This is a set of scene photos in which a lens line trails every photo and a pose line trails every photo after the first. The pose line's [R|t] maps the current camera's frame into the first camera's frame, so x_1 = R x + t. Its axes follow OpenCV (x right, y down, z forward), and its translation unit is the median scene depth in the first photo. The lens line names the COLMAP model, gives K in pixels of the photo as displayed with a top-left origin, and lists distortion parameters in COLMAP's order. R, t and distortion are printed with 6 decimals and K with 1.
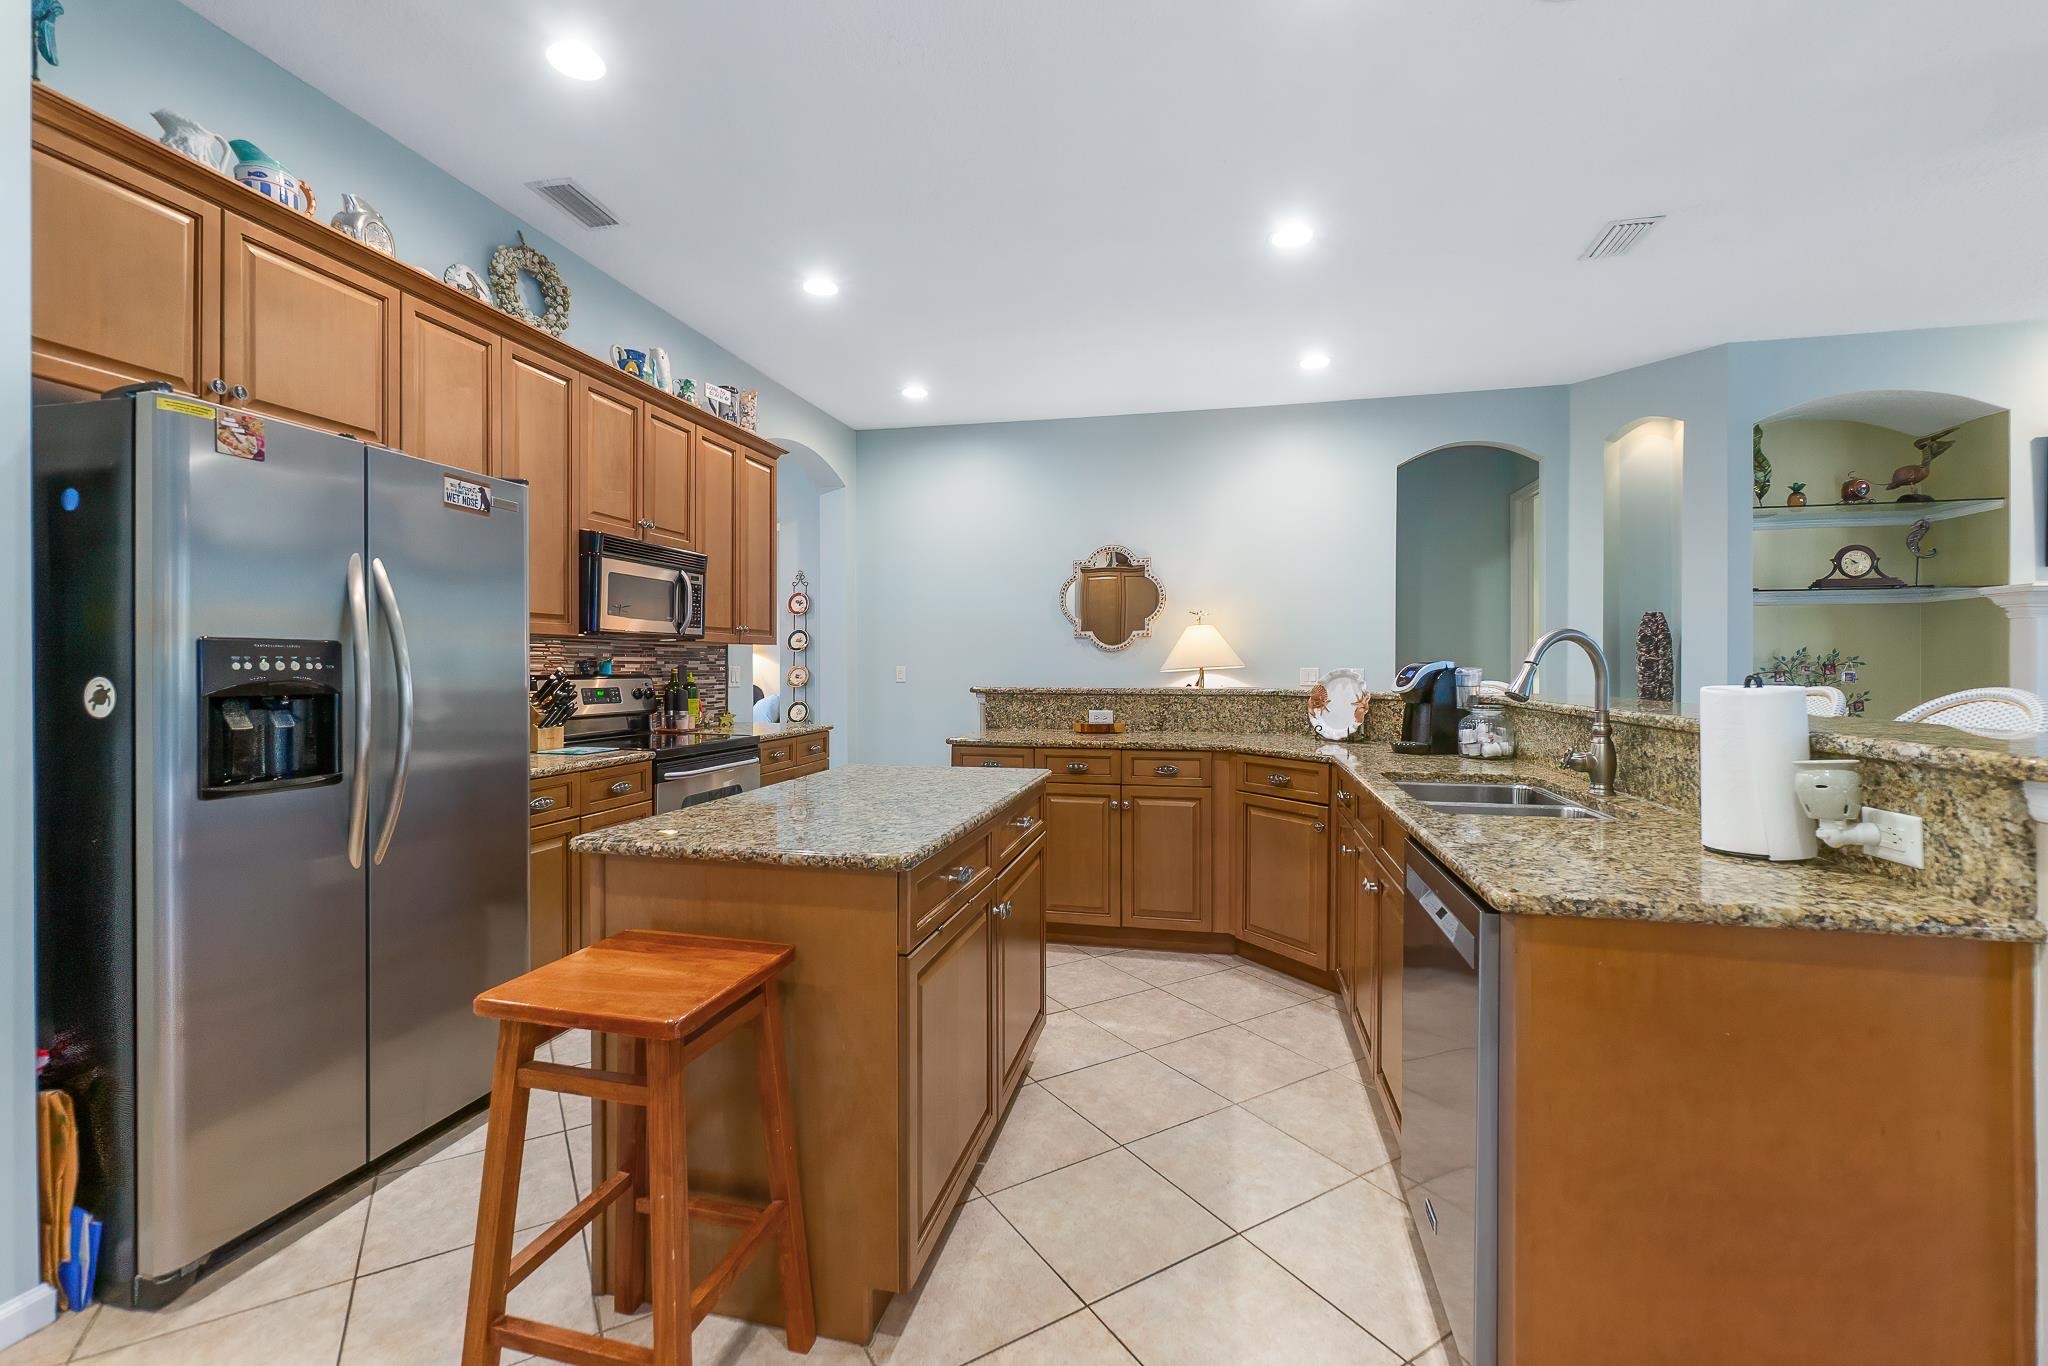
lens RADIAL K [[884.3, 0, 1016.7], [0, 884.3, 667.6], [0, 0, 1]] dist [0.000536, 0.001403]
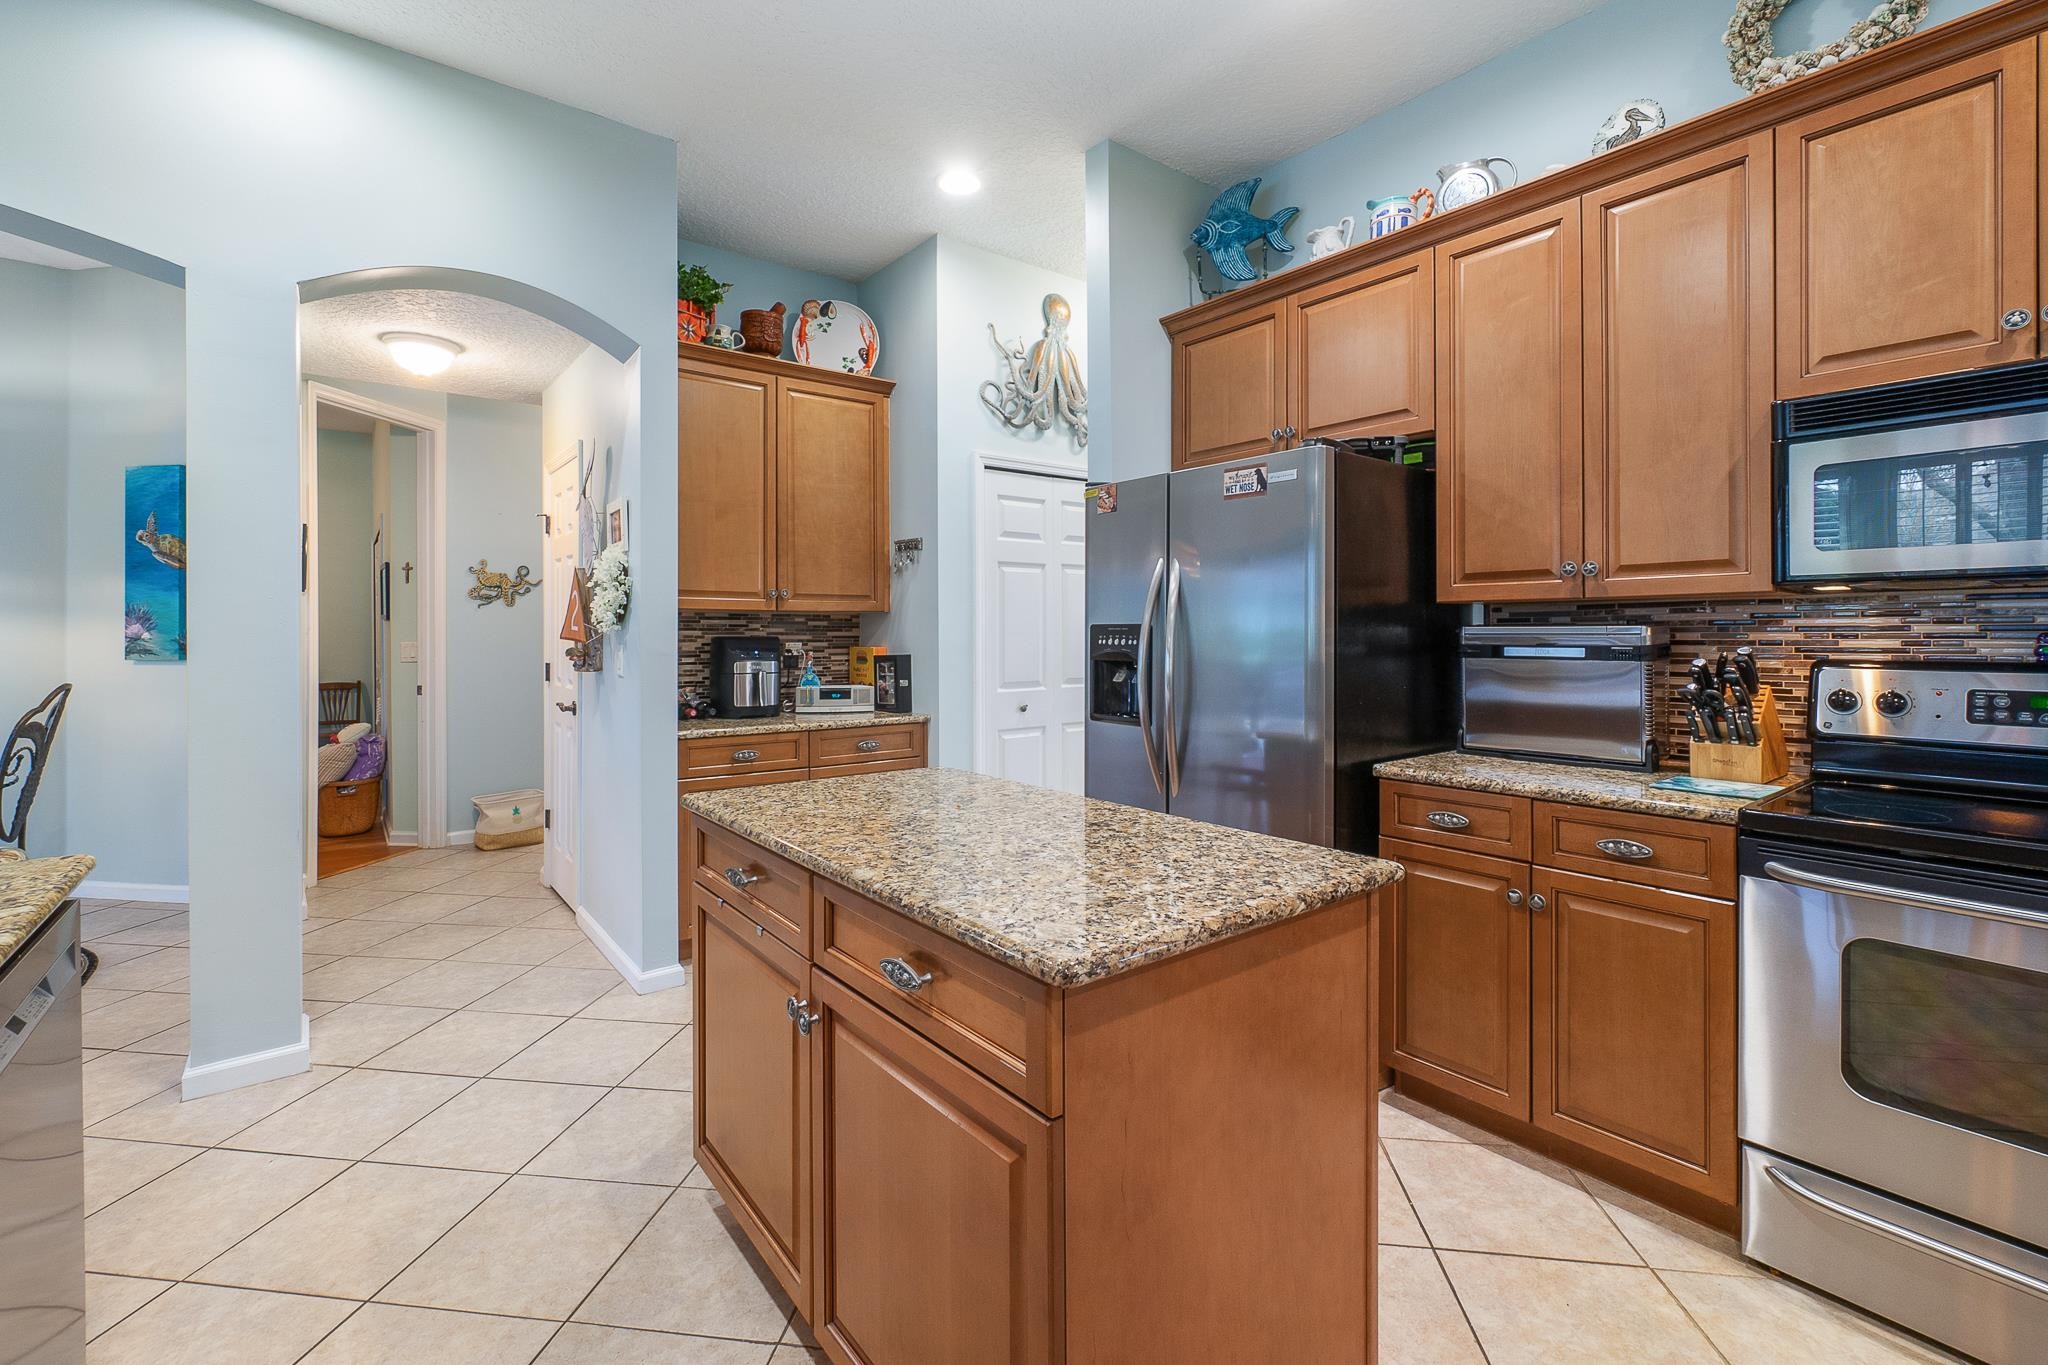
lens RADIAL K [[884.3, 0, 1013.2], [0, 884.3, 648.5], [0, 0, 1]] dist [0.000536, 0.001403]
pose [[-0.631482, 0.005730, -0.775369, 0.385669], [-0.005385, 0.999916, 0.011775, -0.006347], [0.775372, 0.011611, -0.631399, 1.493757]]
